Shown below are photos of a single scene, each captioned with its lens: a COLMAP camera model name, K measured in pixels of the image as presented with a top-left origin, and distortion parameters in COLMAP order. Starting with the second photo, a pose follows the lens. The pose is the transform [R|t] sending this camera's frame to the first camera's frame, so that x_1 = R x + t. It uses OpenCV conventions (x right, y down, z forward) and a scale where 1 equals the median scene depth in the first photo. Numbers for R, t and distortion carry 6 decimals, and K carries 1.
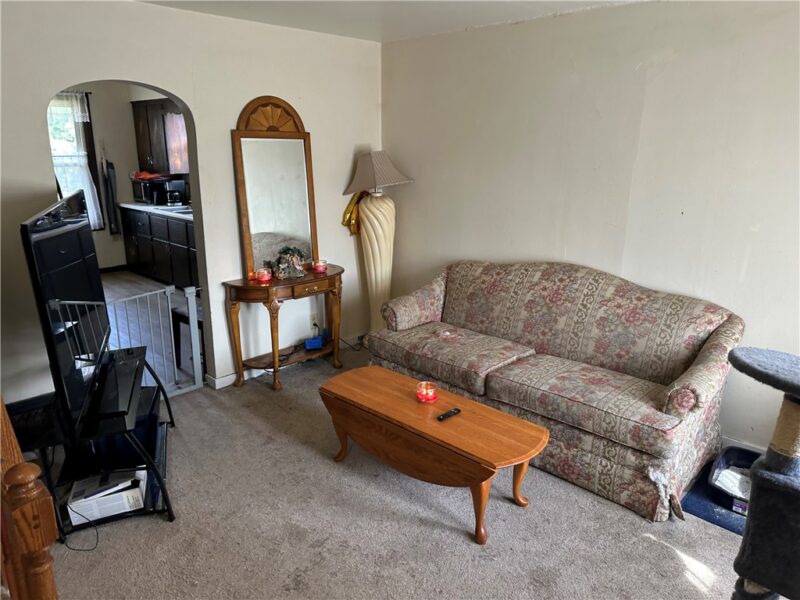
lens RADIAL K [[560.3, 0, 400.0], [0, 560.3, 300.0], [0, 0, 1]] dist [0.032917, -0.000145]
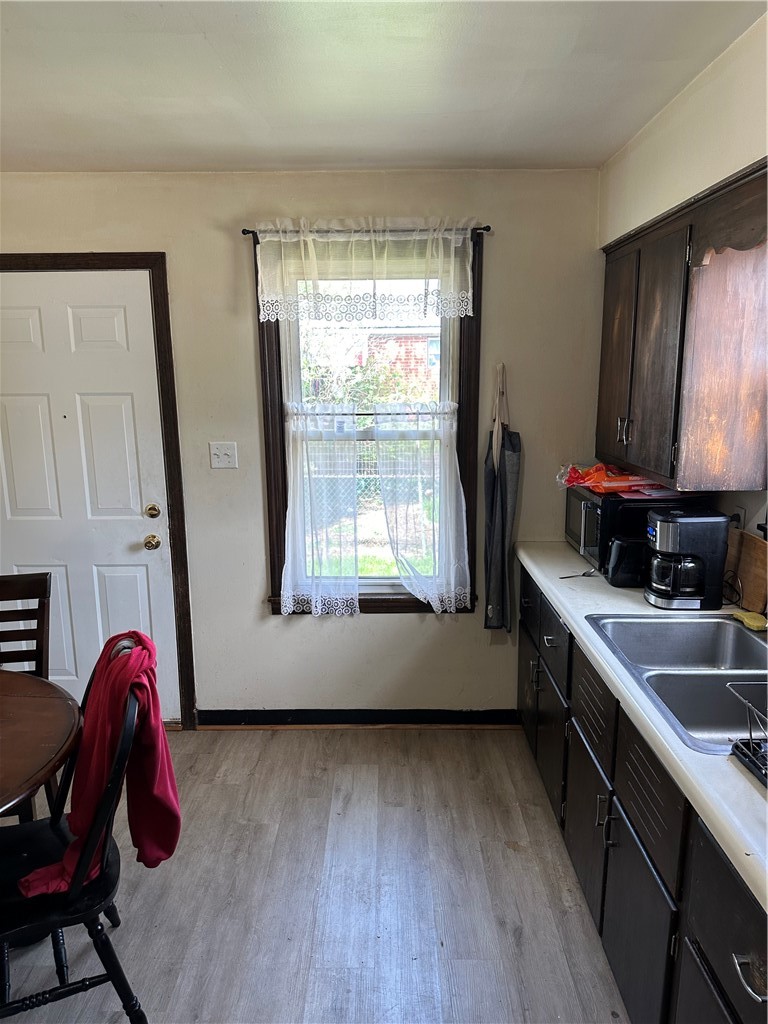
lens RADIAL K [[717.2, 0, 384.0], [0, 717.2, 512.0], [0, 0, 1]] dist [0.032917, -0.000145]
pose [[0.693804, 0.136898, -0.707033, -0.259718], [-0.179416, 0.983668, 0.014402, -0.191782], [0.697457, 0.116861, 0.707034, 0.660830]]
